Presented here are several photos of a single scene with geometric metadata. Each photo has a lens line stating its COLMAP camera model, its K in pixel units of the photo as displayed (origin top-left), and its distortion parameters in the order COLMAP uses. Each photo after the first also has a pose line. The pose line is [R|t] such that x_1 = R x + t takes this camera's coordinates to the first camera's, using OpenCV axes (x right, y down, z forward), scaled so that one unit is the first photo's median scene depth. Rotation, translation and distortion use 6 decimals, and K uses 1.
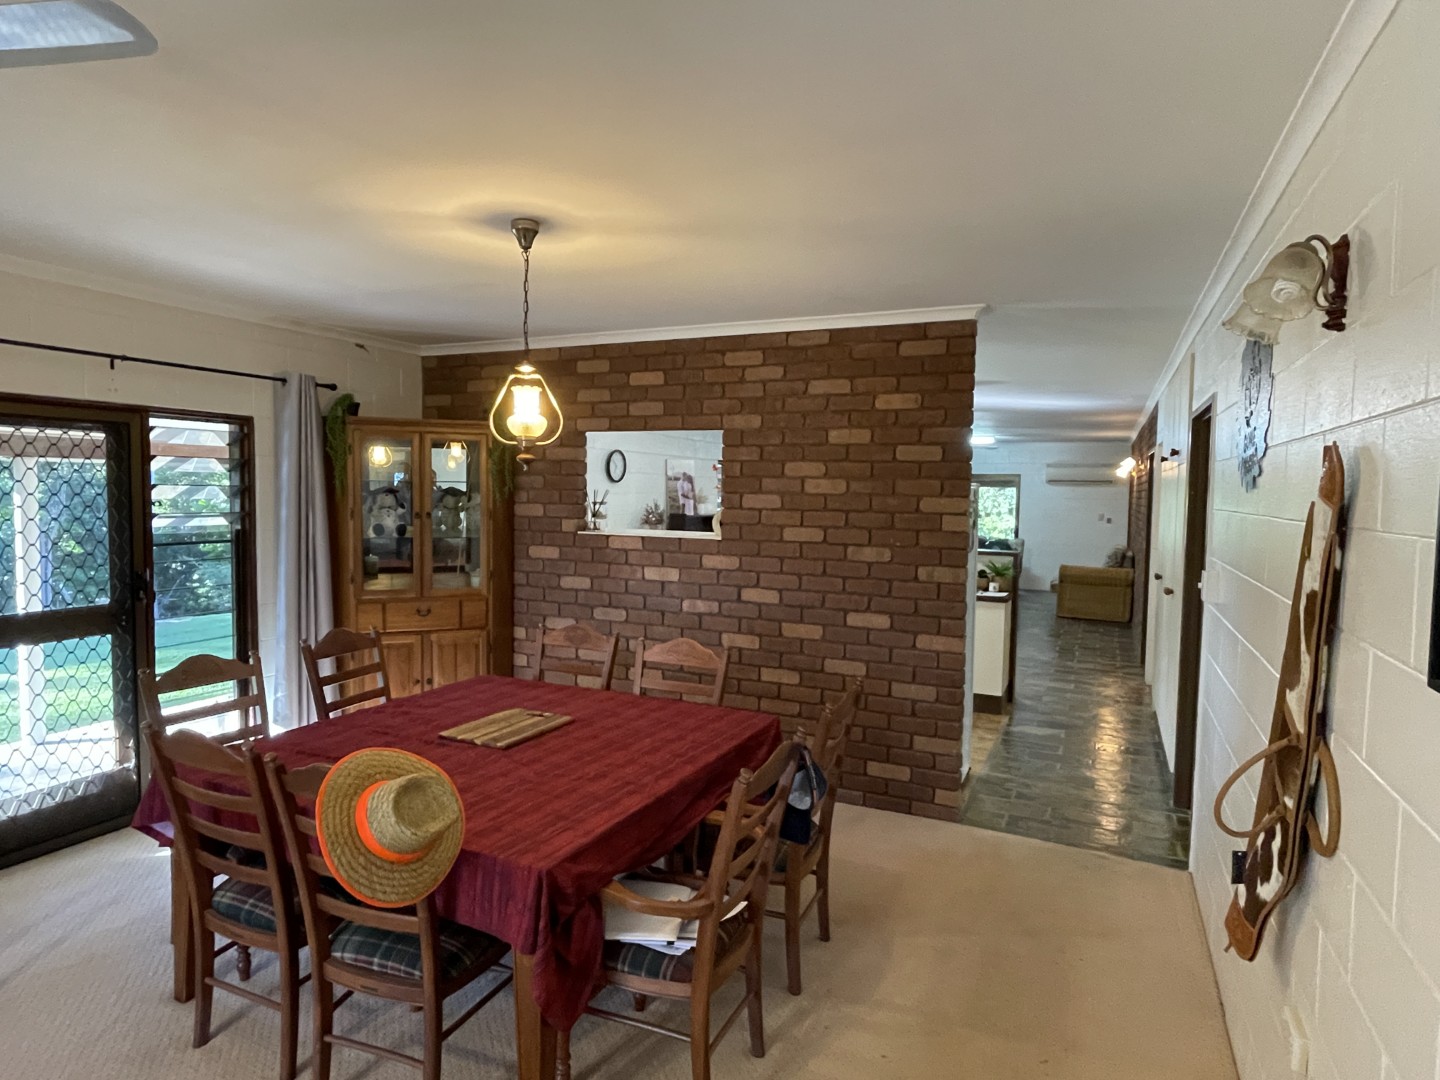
lens RADIAL K [[820.6, 0, 718.8], [0, 820.6, 543.1], [0, 0, 1]] dist [-0.005985, -0.001524]
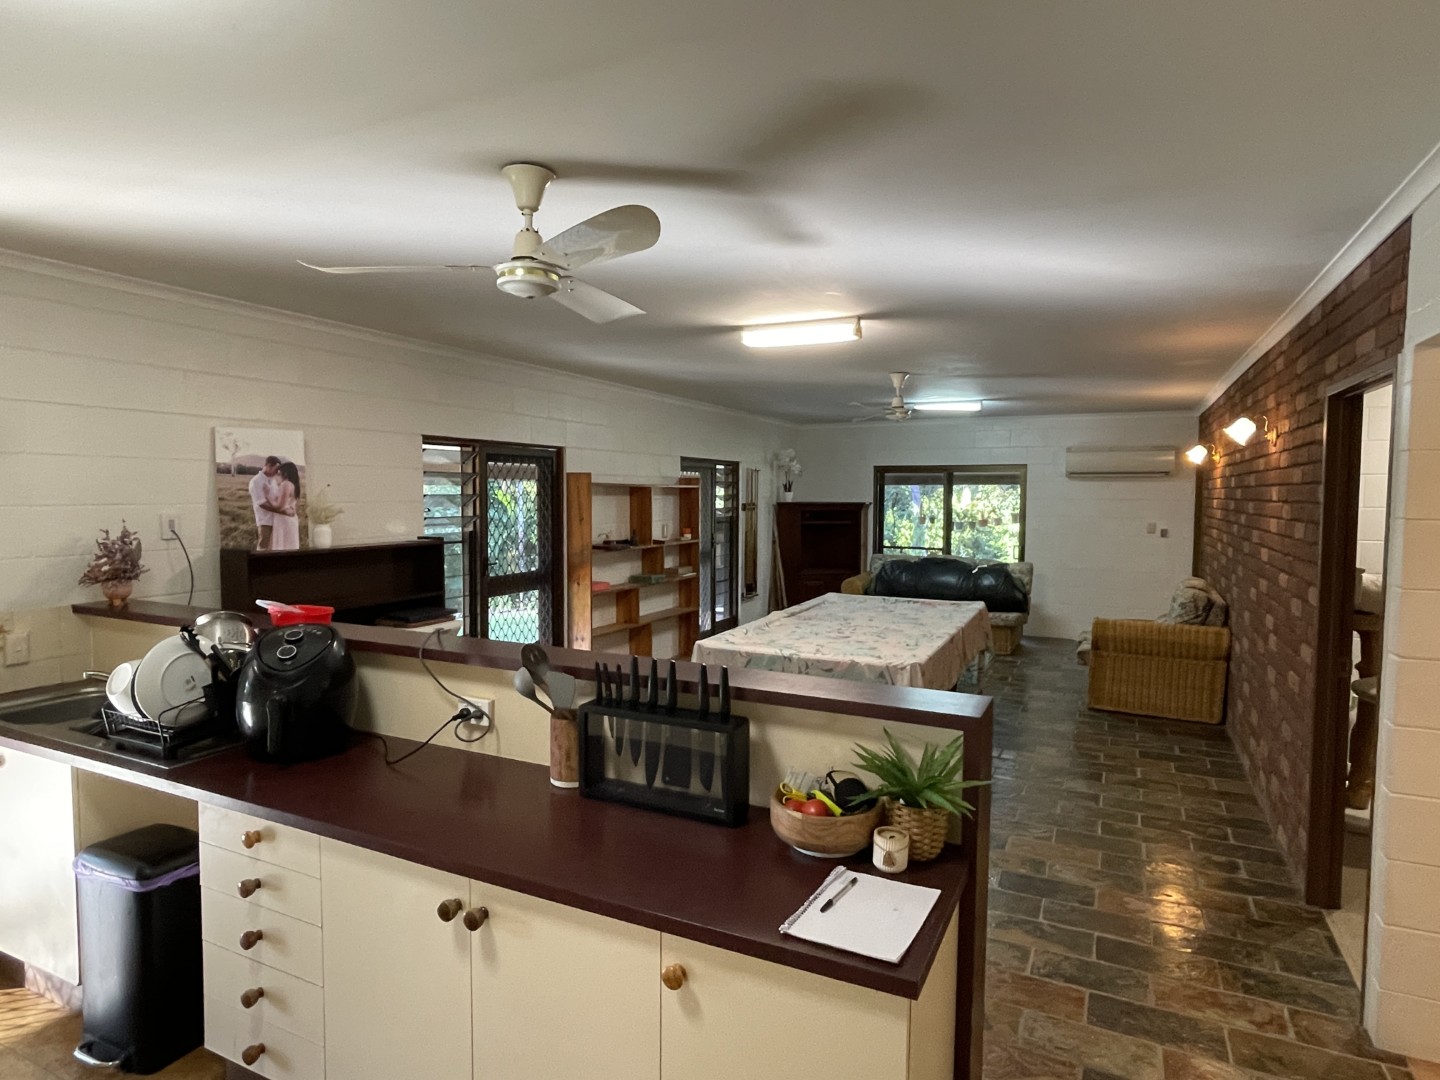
lens RADIAL K [[820.6, 0, 718.5], [0, 820.6, 536.4], [0, 0, 1]] dist [-0.005985, -0.001524]
pose [[0.999804, -0.008225, -0.018015, 0.217640], [0.008079, 0.999934, -0.008156, -0.036461], [0.018081, 0.008009, 0.999804, 0.556223]]
